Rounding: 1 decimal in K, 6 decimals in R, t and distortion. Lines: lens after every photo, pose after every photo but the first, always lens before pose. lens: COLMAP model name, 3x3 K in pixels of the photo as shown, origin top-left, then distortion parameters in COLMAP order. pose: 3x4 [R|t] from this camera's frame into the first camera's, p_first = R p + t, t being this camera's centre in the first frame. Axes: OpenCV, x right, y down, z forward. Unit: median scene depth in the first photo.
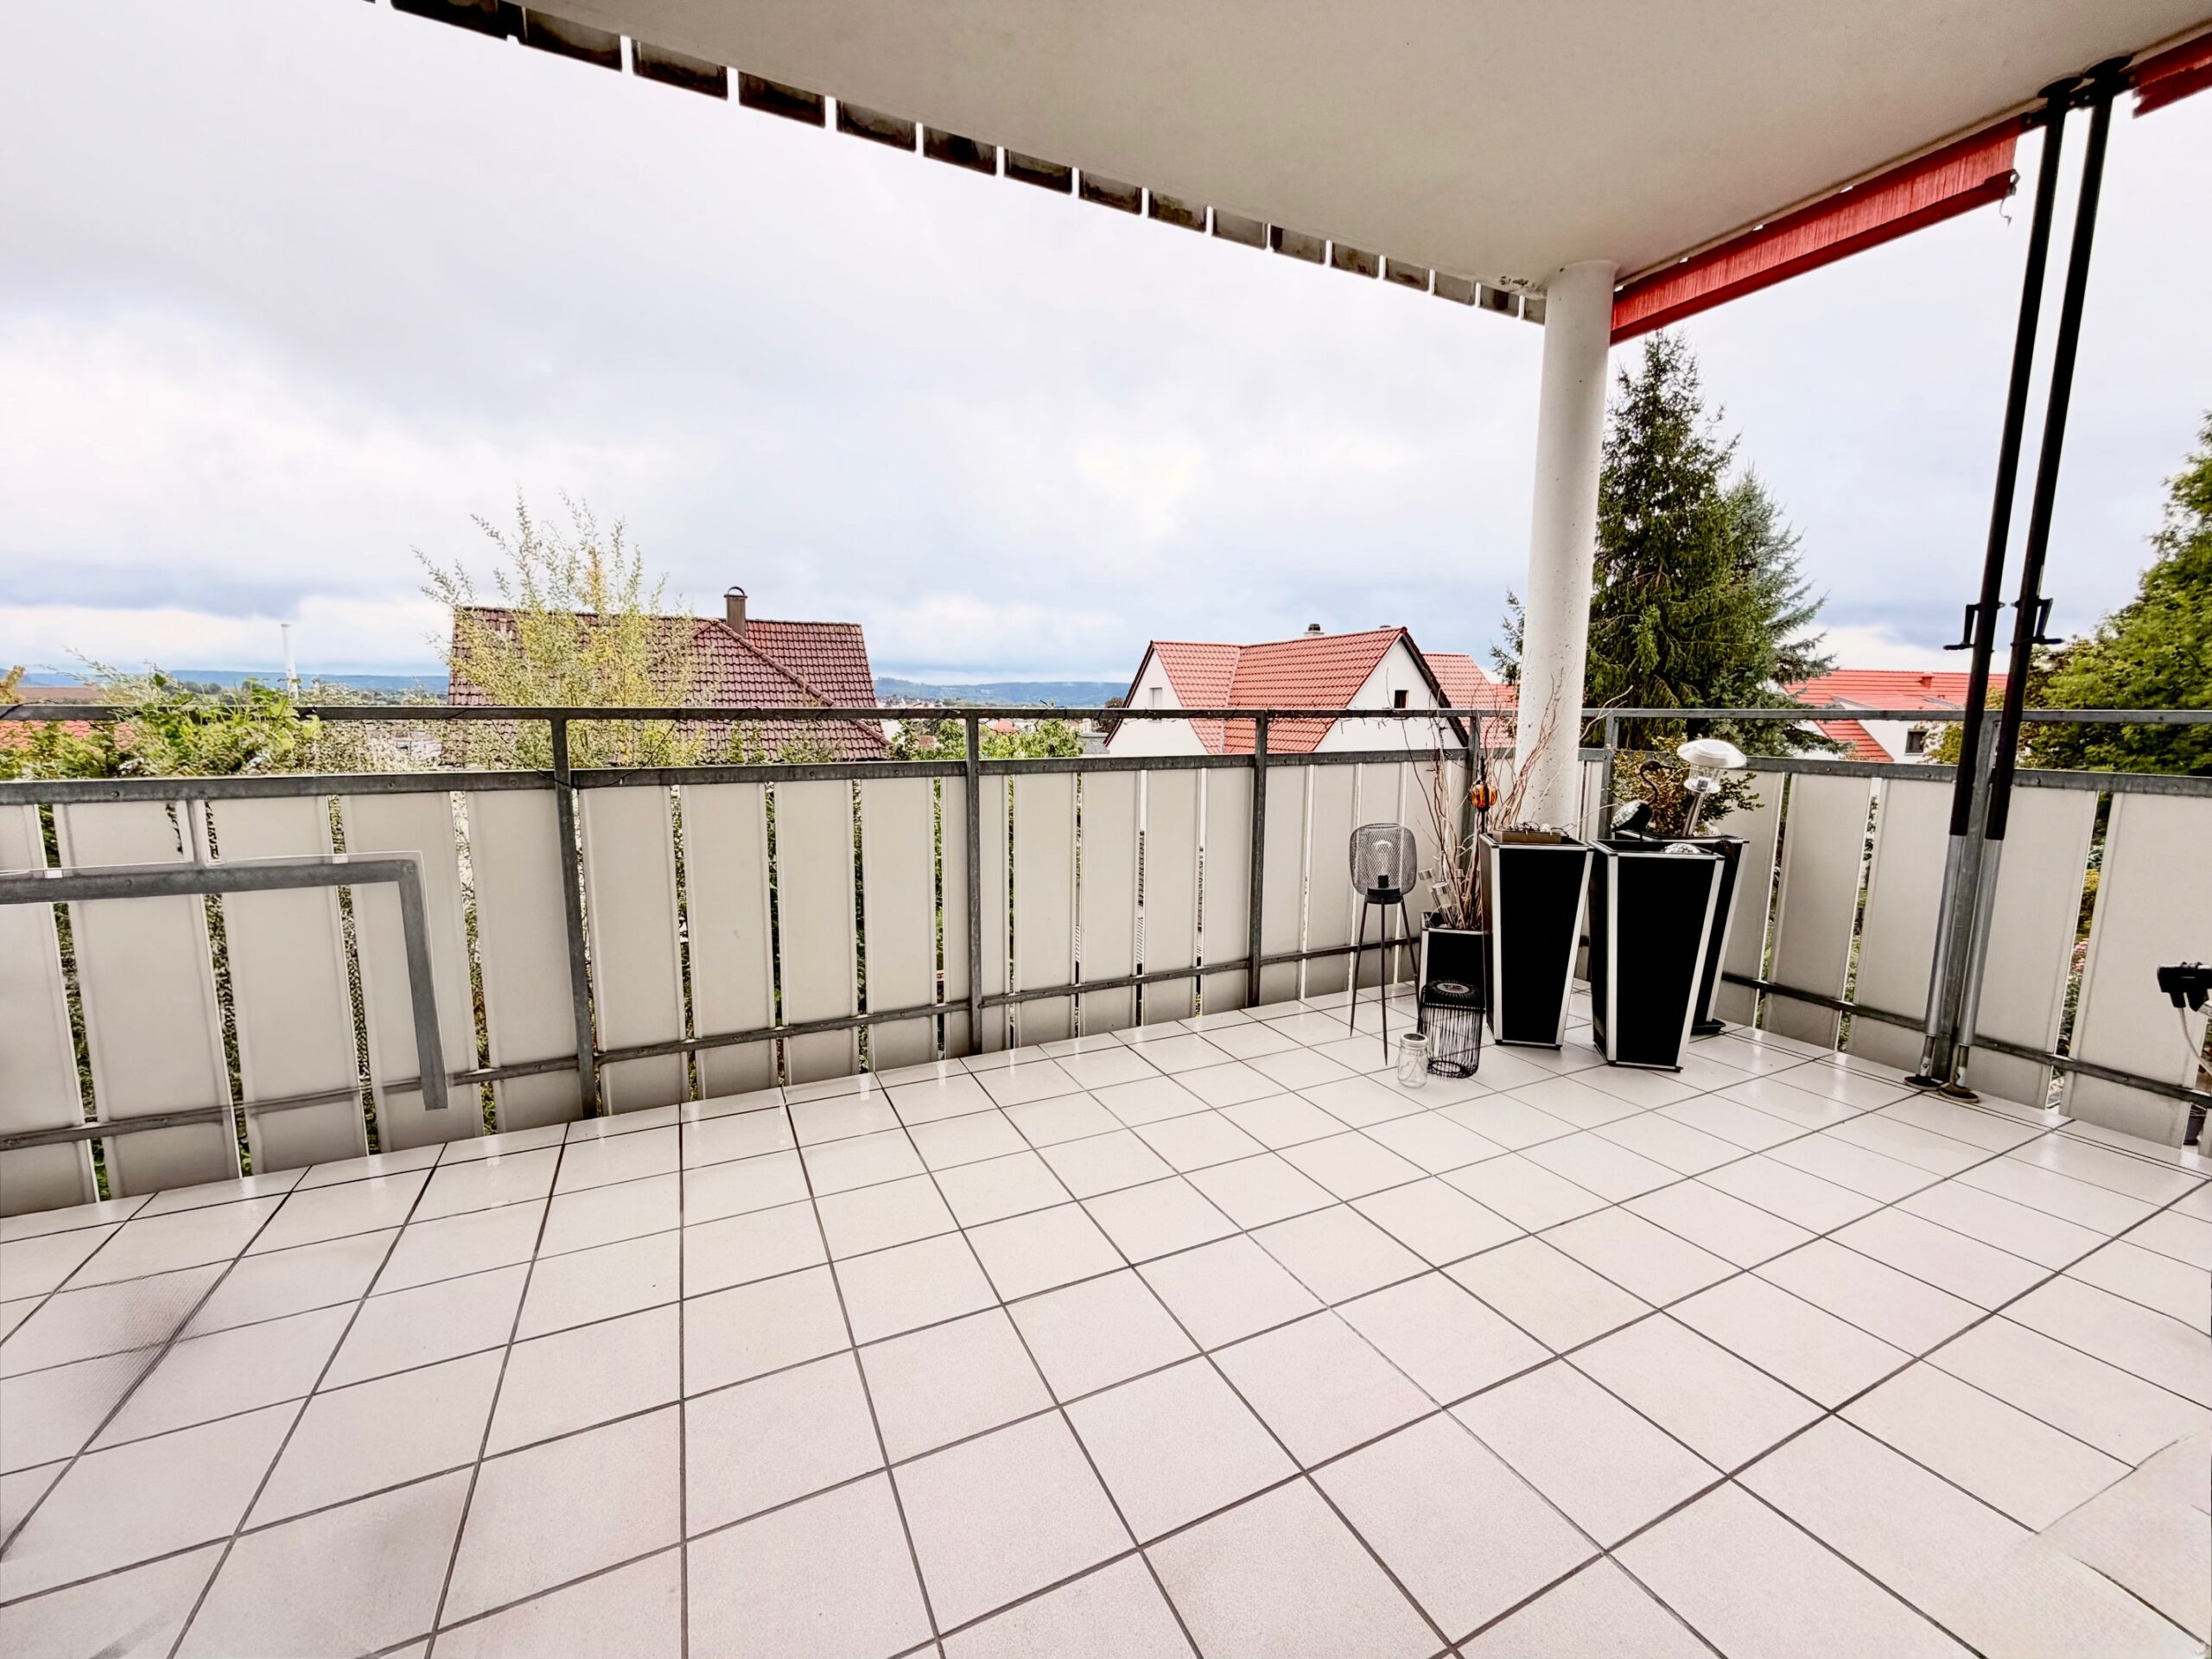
lens RADIAL K [[875.9, 0, 1105.3], [0, 875.9, 832.2], [0, 0, 1]] dist [0.001936, -0.000233]
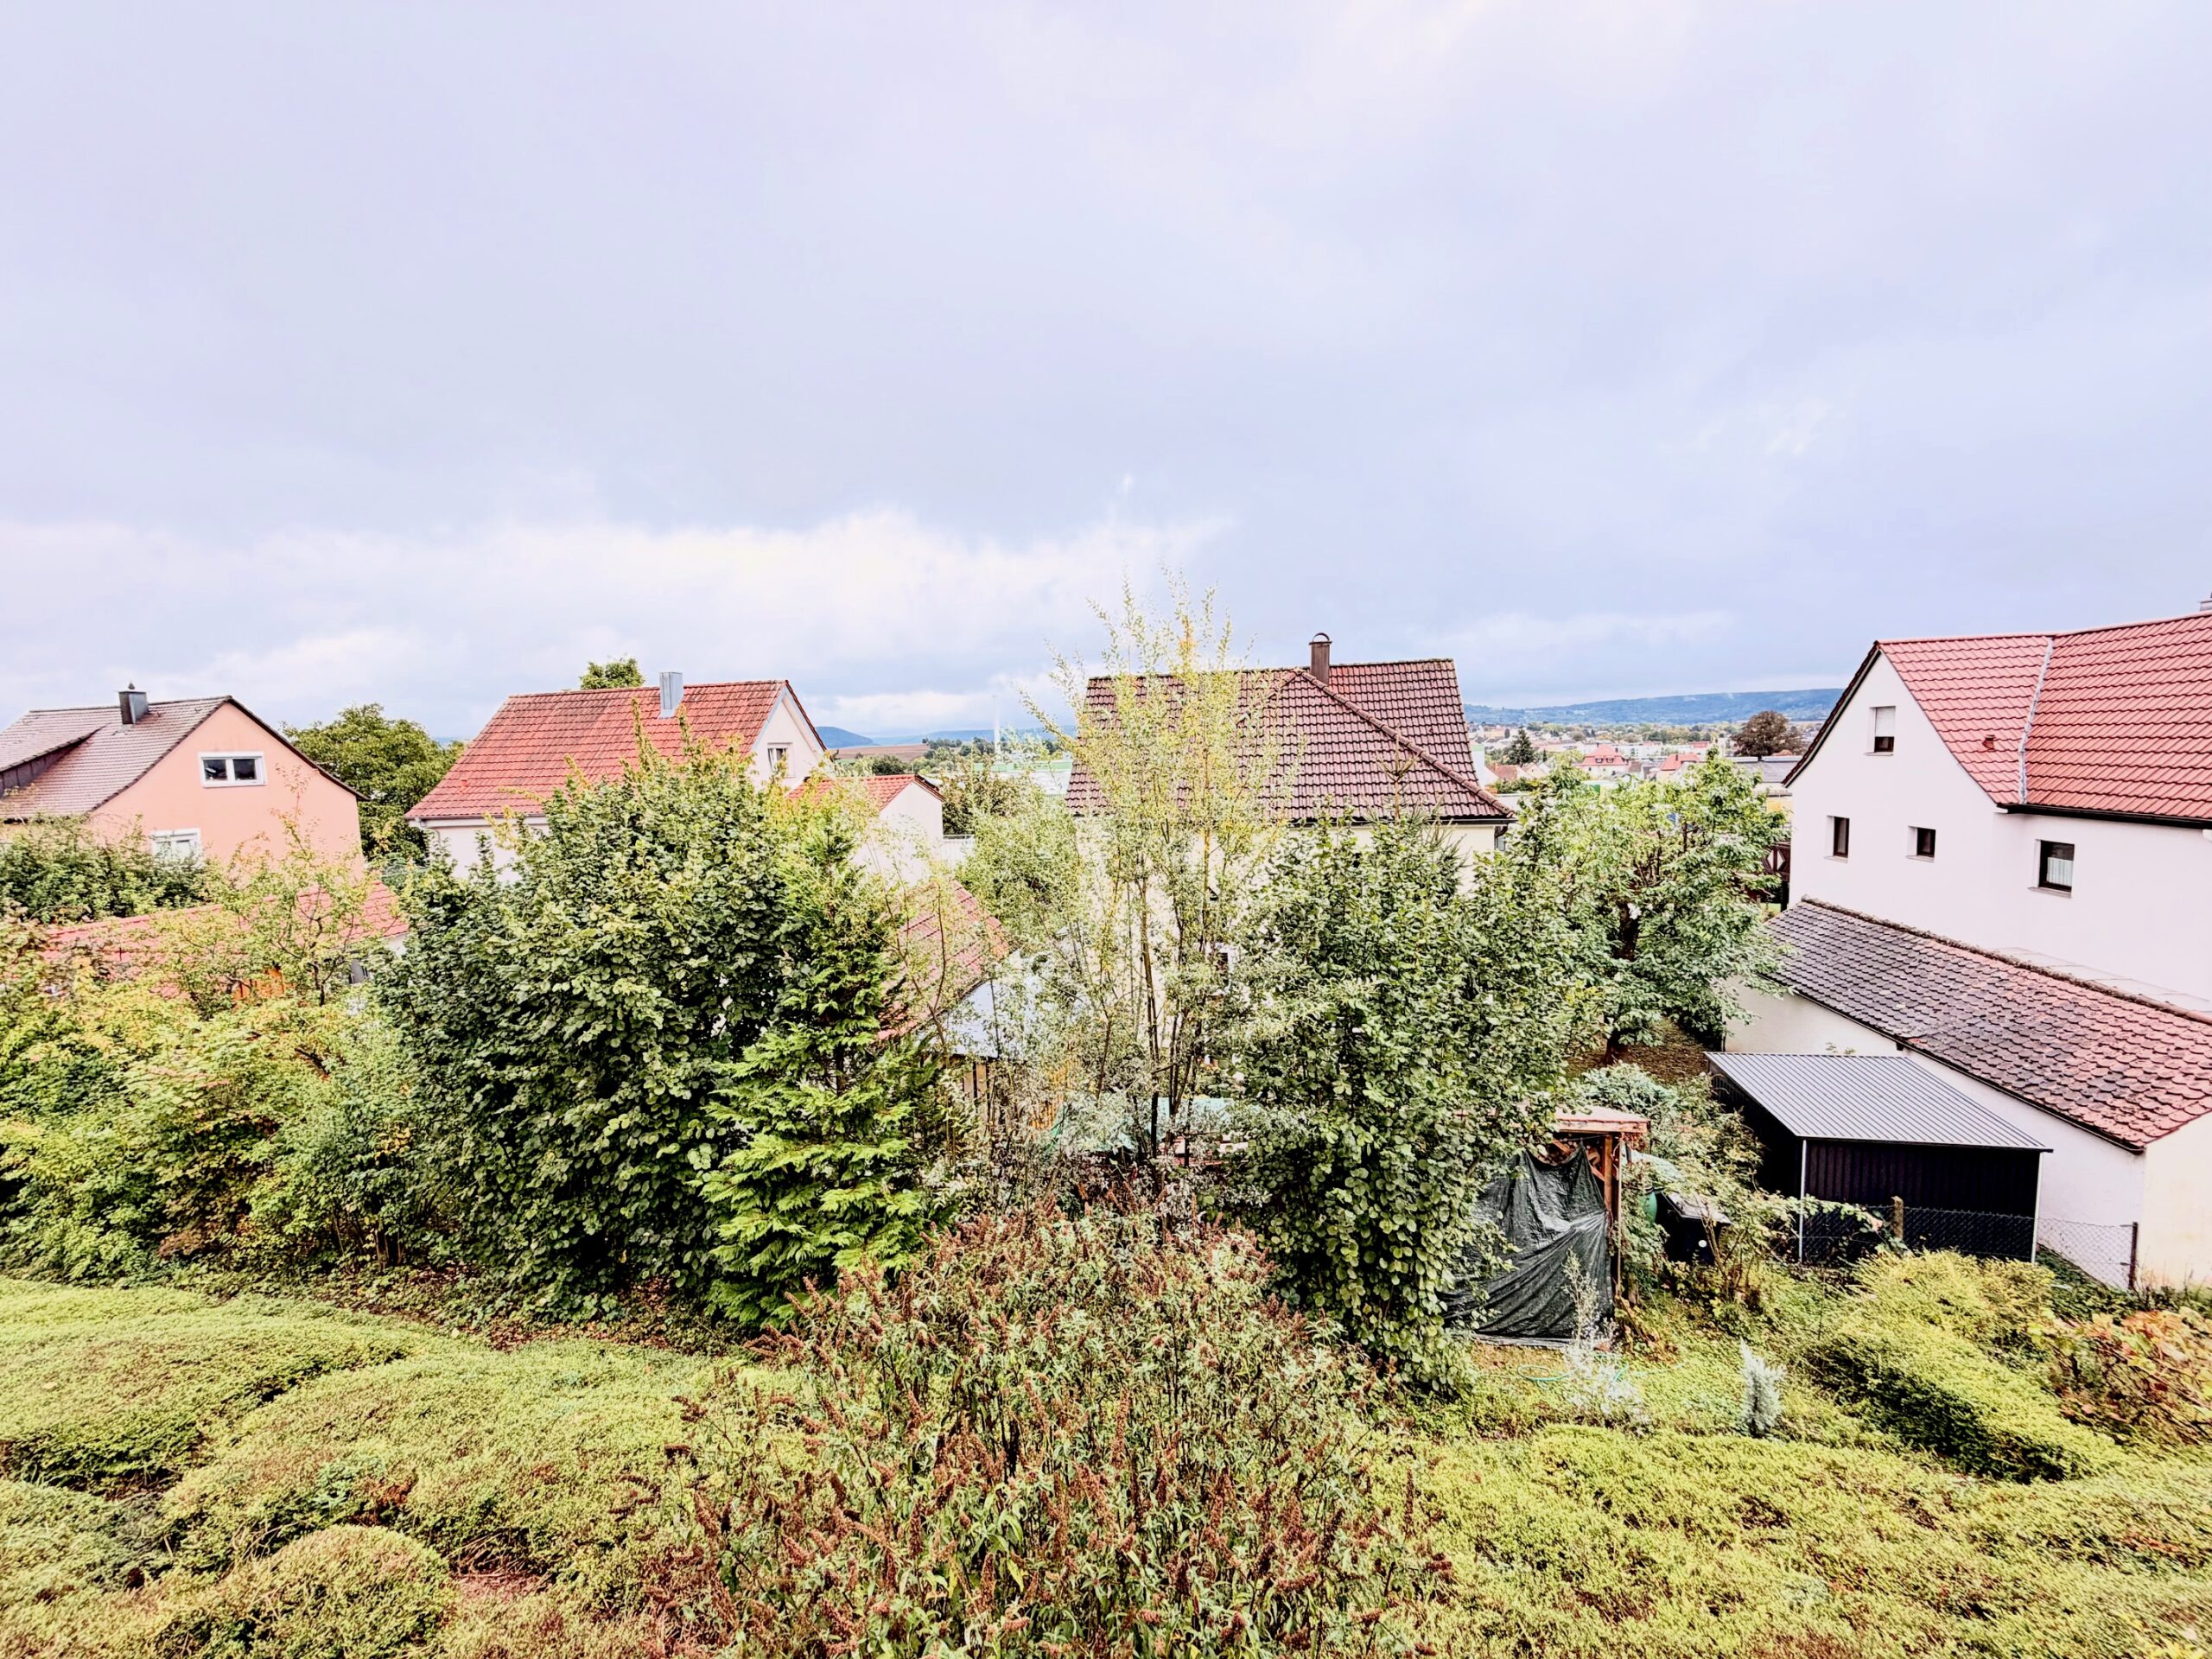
lens RADIAL K [[875.9, 0, 1103.1], [0, 875.9, 824.1], [0, 0, 1]] dist [0.001936, -0.000233]
pose [[0.809973, 0.020173, -0.586120, -0.051804], [-0.043199, 0.998746, -0.025323, -0.037940], [0.584873, 0.045831, 0.809829, 0.100432]]
